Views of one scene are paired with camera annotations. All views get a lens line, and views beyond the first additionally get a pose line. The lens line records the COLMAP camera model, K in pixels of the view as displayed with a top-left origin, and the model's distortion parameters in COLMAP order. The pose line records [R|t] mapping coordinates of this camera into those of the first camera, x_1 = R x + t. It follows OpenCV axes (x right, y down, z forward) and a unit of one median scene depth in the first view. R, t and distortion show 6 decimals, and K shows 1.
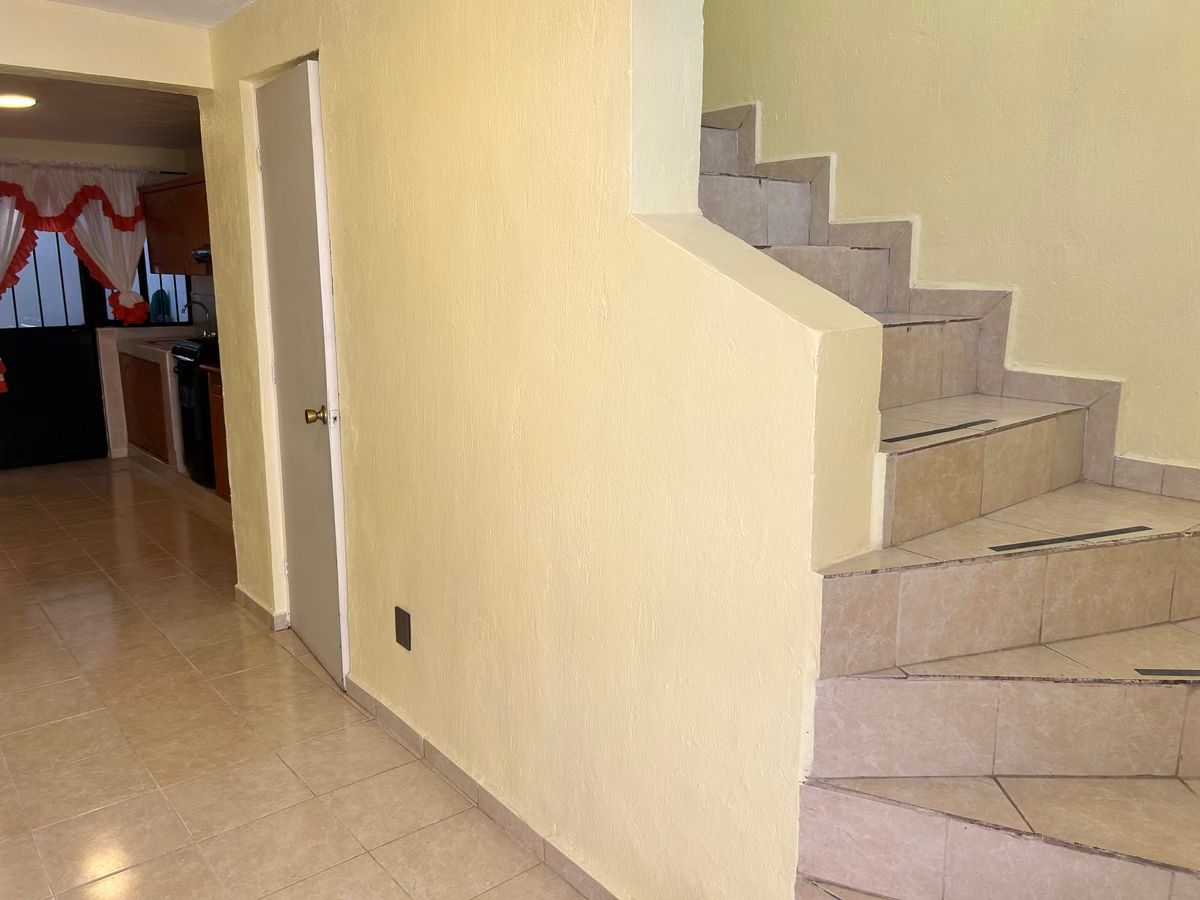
lens RADIAL K [[913.1, 0, 605.6], [0, 913.1, 447.0], [0, 0, 1]] dist [0.044367, -0.041581]
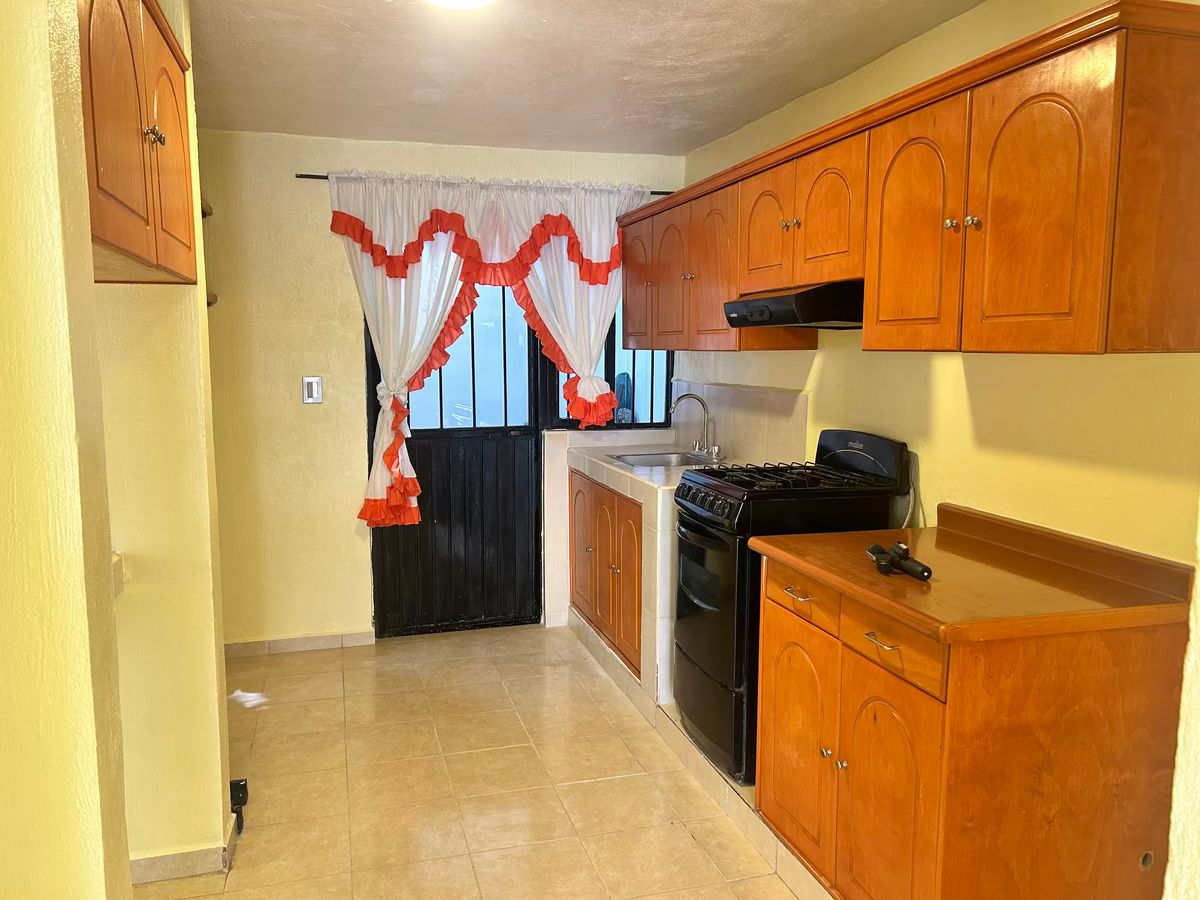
lens RADIAL K [[913.1, 0, 601.4], [0, 913.1, 484.8], [0, 0, 1]] dist [0.044367, -0.041581]
pose [[0.915173, 0.059238, -0.398684, -0.259220], [-0.078476, 0.996399, -0.032092, -0.075345], [0.395347, 0.060657, 0.916527, 0.432833]]
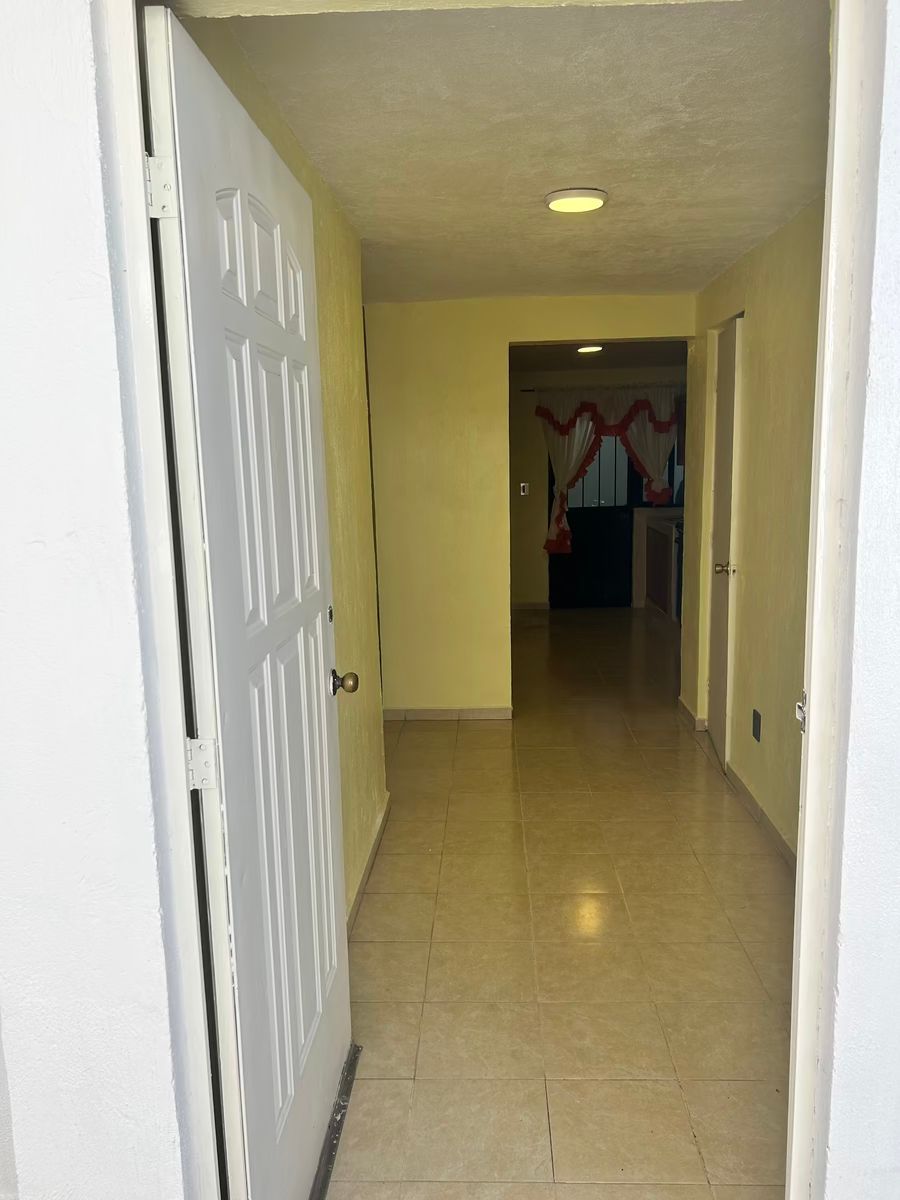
lens RADIAL K [[913.1, 0, 451.5], [0, 913.1, 619.6], [0, 0, 1]] dist [0.044367, -0.041581]
pose [[0.738663, 0.096078, -0.667193, 0.145760], [-0.105174, 0.994095, 0.026713, 0.022585], [0.665820, 0.050439, 0.744406, -0.140341]]
